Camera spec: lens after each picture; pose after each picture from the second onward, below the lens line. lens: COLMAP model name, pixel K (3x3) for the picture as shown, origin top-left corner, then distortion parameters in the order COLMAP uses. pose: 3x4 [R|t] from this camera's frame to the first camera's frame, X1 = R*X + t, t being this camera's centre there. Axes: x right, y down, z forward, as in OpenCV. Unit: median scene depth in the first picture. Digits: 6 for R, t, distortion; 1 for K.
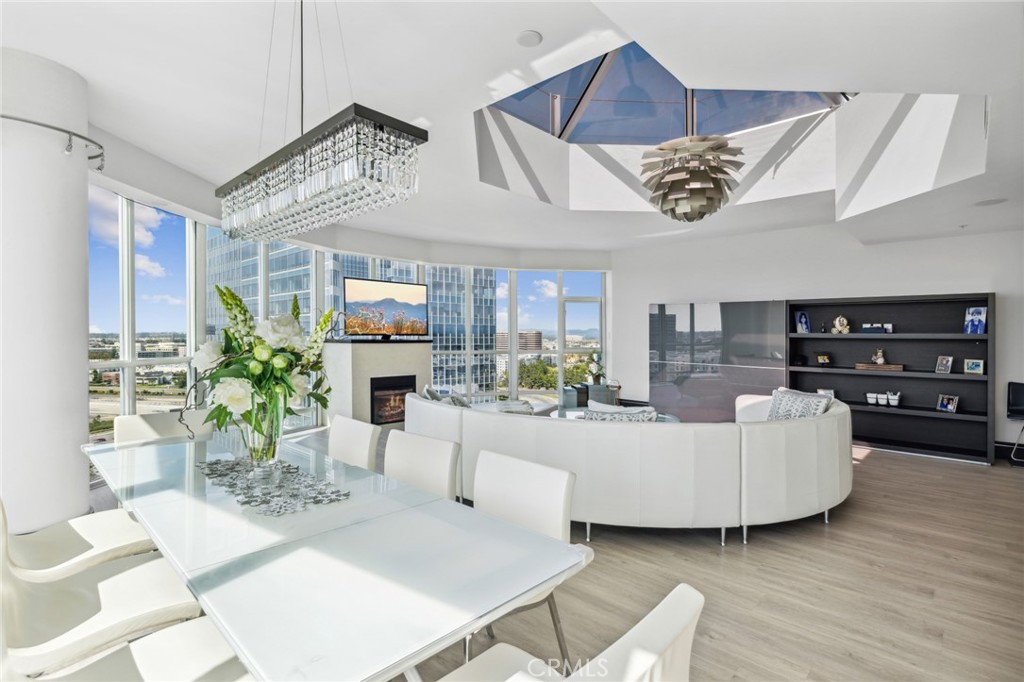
lens RADIAL K [[488.3, 0, 513.2], [0, 488.3, 324.3], [0, 0, 1]] dist [-0.002368, -0.000241]
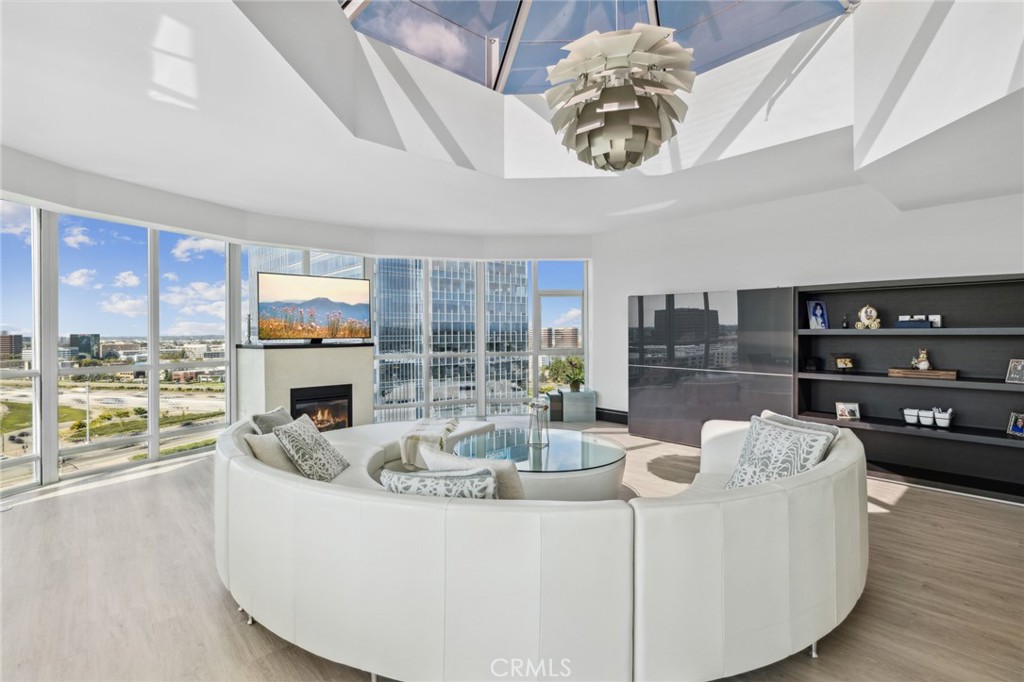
lens RADIAL K [[472.8, 0, 508.8], [0, 472.8, 332.1], [0, 0, 1]] dist [-0.006340, 0.000003]
pose [[0.996037, -0.015450, -0.087582, 0.187318], [0.017436, 0.999607, 0.021951, -0.001967], [0.087209, -0.023392, 0.995915, 0.233005]]
